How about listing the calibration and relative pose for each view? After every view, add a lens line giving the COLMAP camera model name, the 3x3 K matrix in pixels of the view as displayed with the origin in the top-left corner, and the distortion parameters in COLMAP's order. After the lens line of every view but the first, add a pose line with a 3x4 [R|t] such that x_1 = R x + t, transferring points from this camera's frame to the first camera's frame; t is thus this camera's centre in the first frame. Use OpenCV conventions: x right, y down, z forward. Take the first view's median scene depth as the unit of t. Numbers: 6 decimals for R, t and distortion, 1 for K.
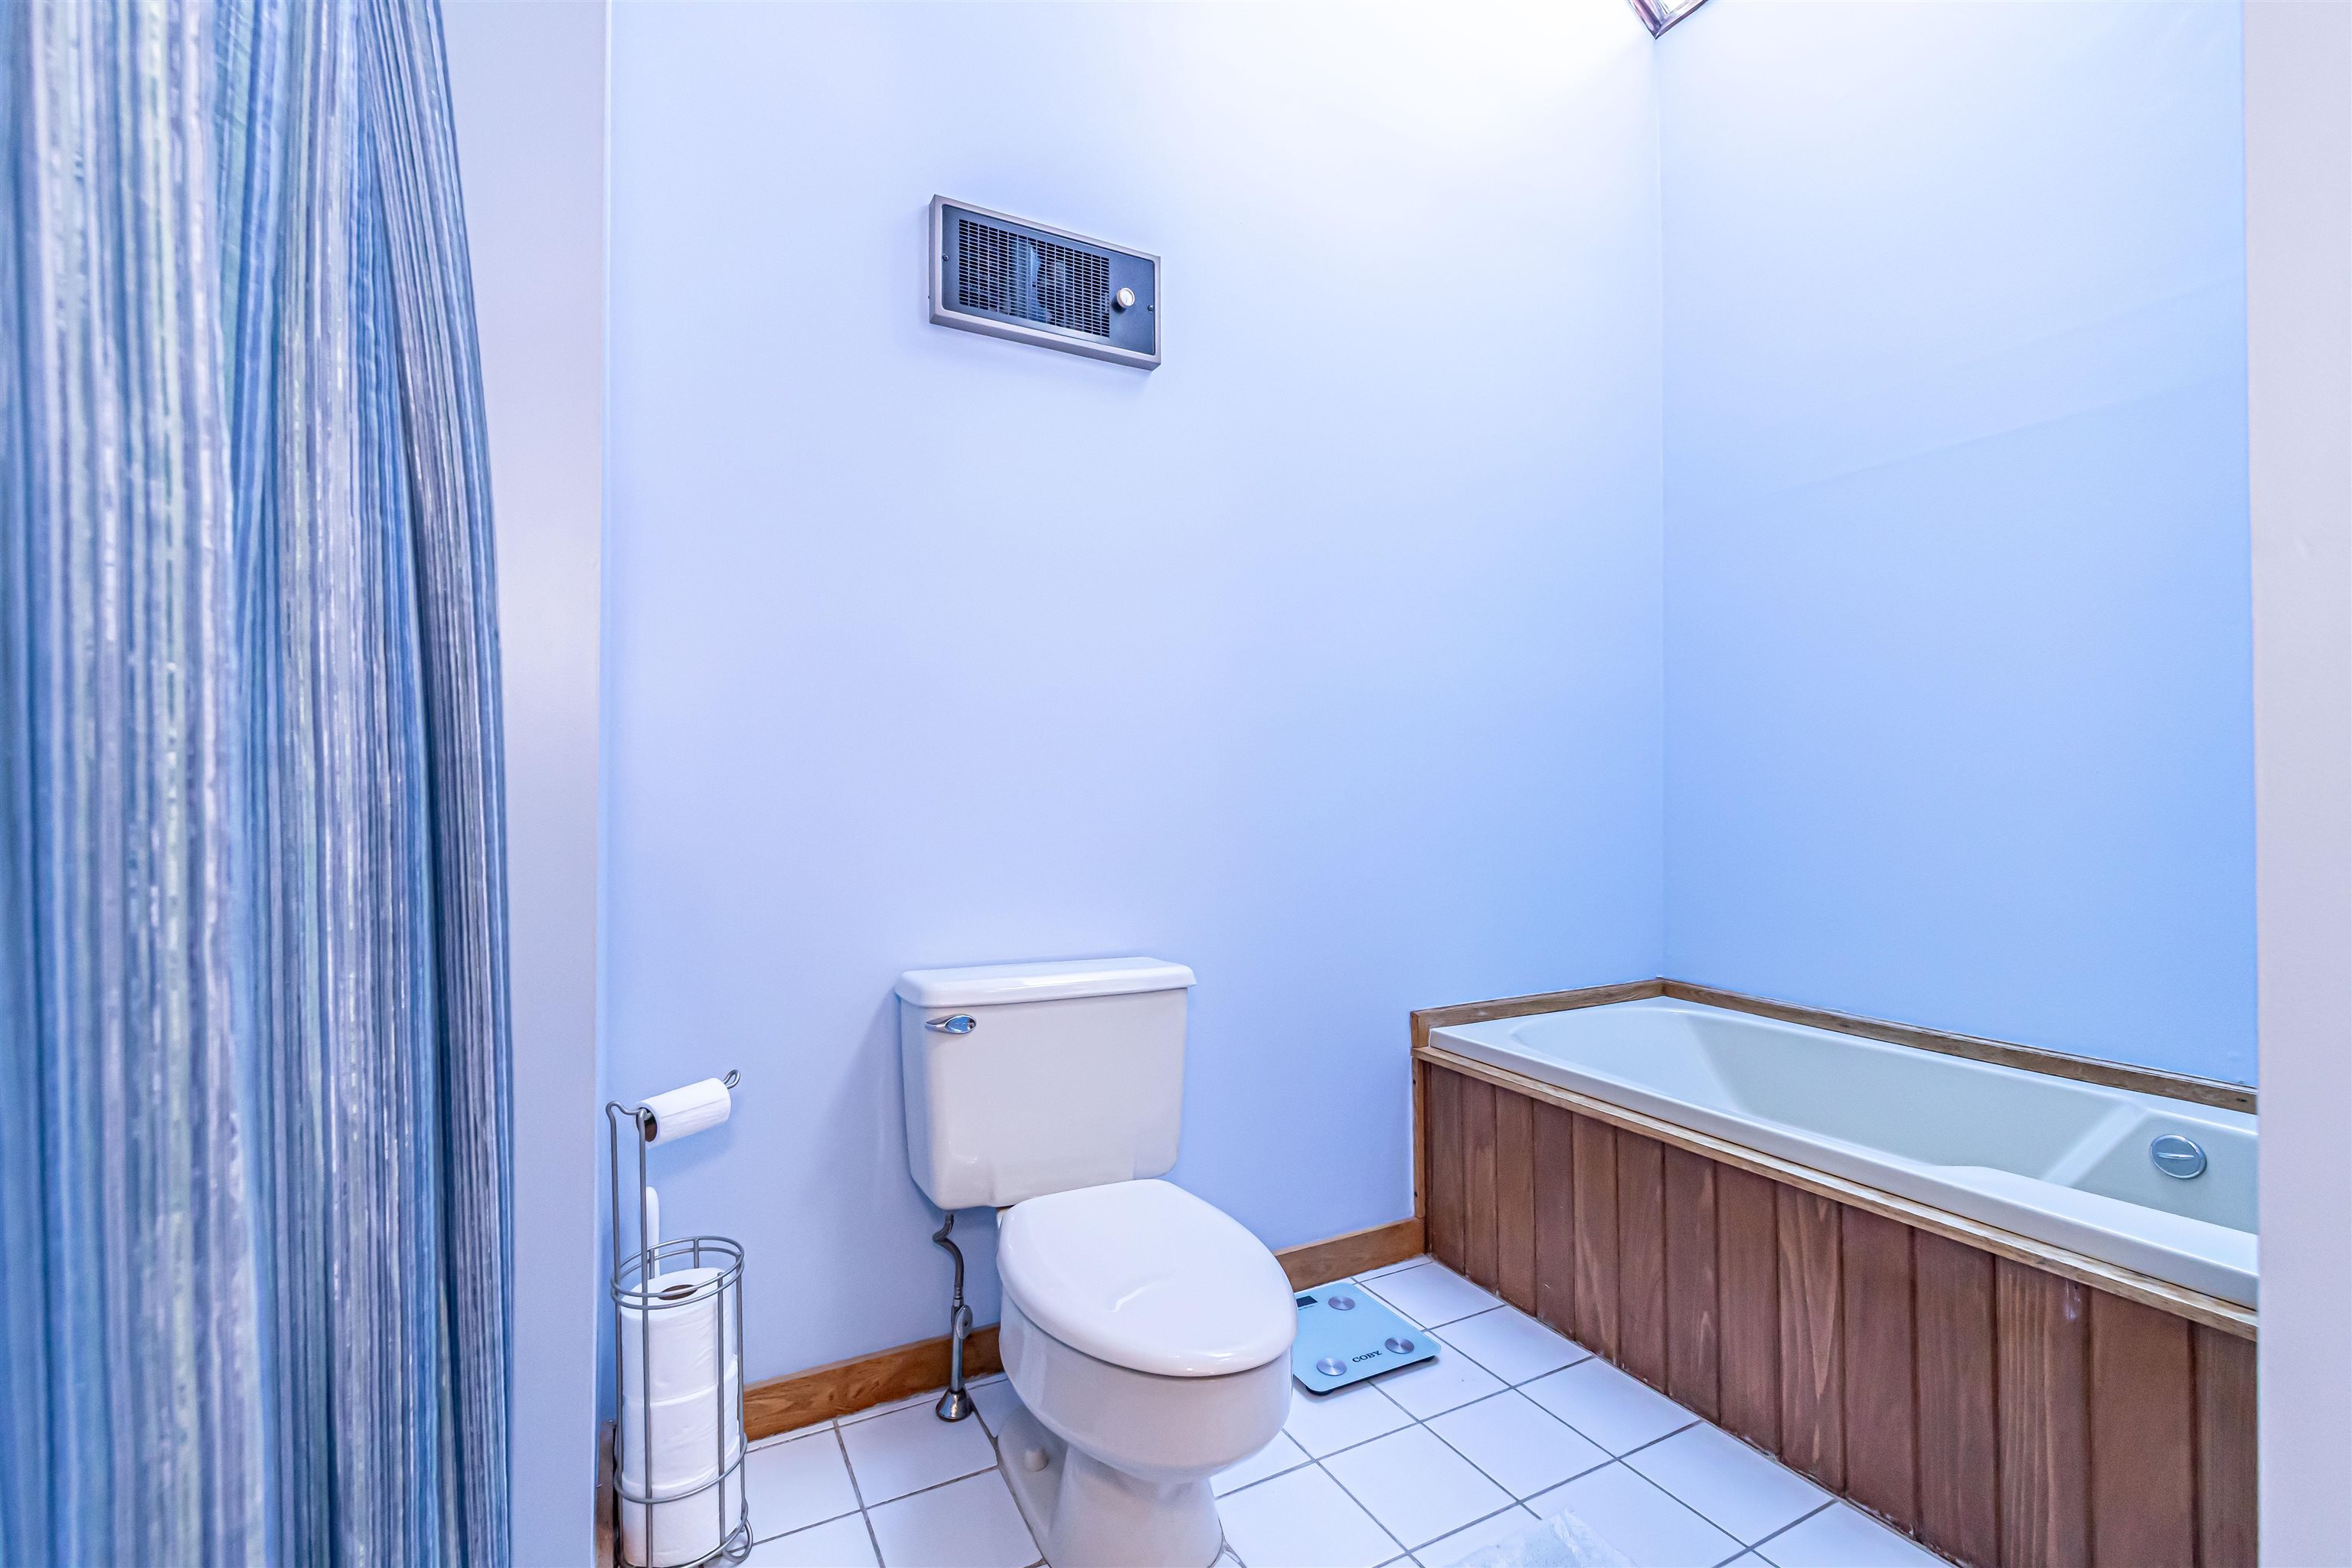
lens RADIAL K [[1015.8, 0, 1169.7], [0, 1015.8, 783.3], [0, 0, 1]] dist [-0.000235, 0.000075]
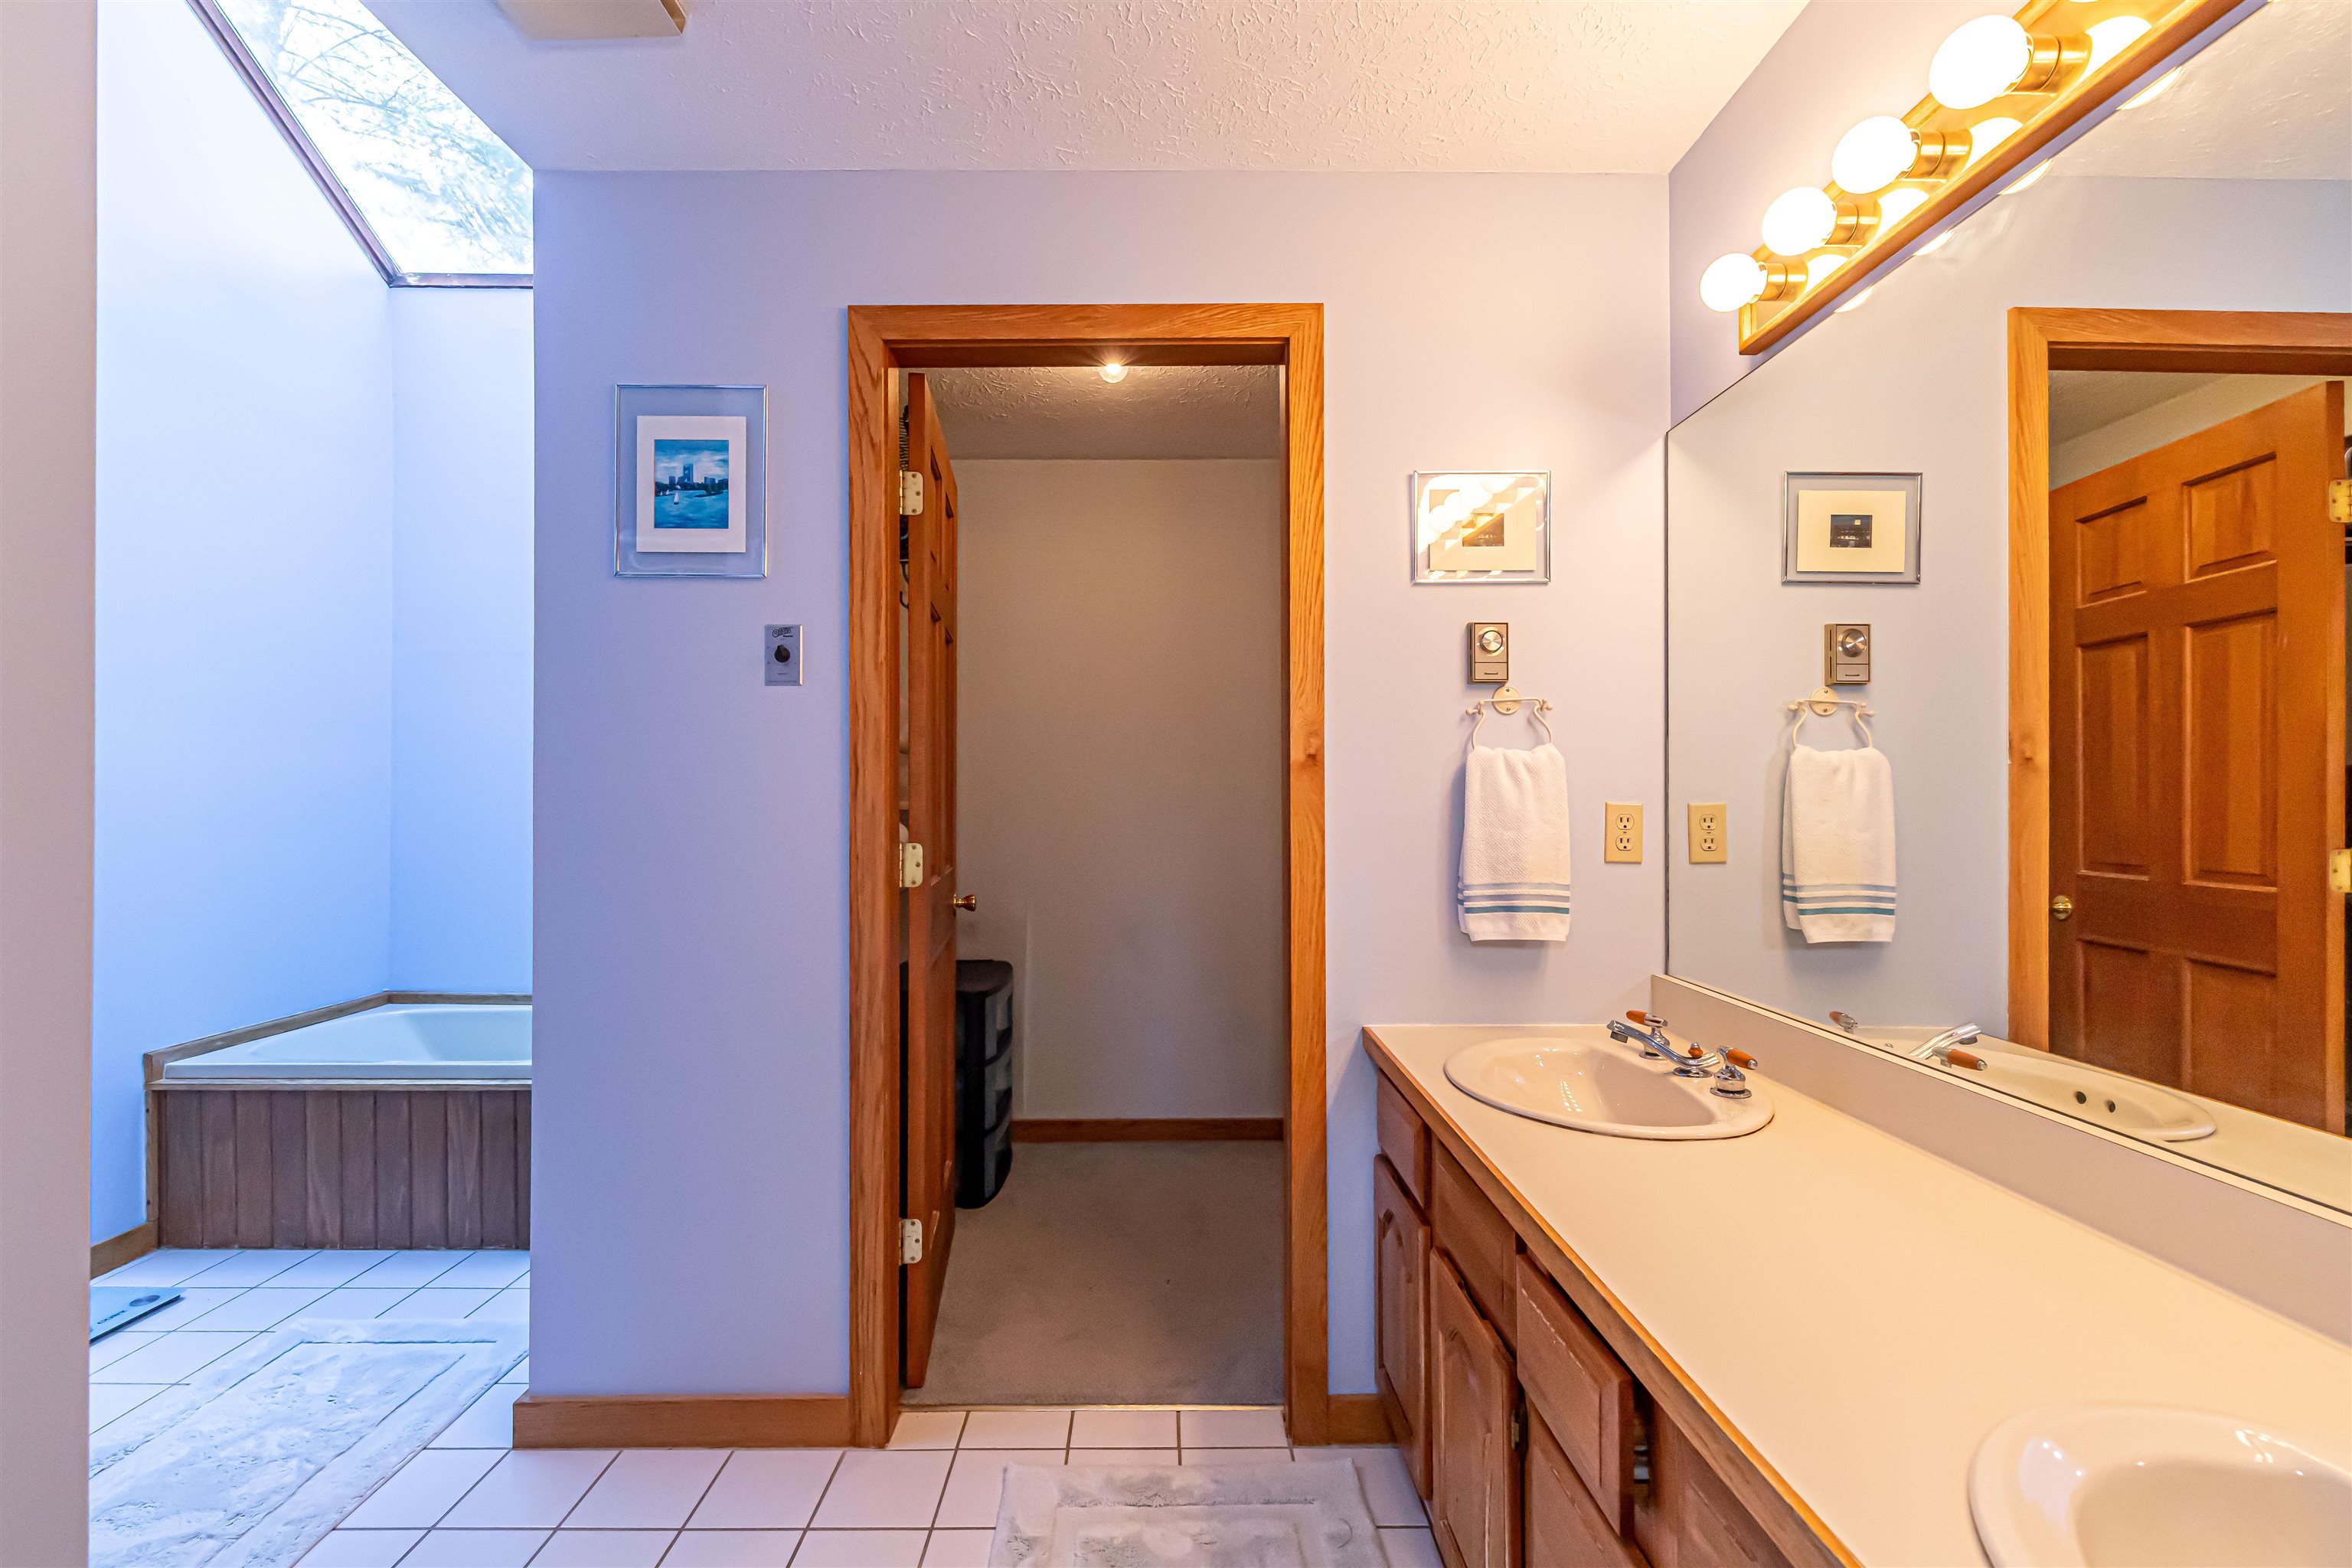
lens RADIAL K [[1015.8, 0, 1169.7], [0, 1015.8, 783.3], [0, 0, 1]] dist [-0.000235, 0.000075]
pose [[0.471595, 0.006676, 0.881790, -0.294734], [-0.006375, 0.999971, -0.004161, -0.115763], [-0.881792, -0.003659, 0.471624, -0.748243]]
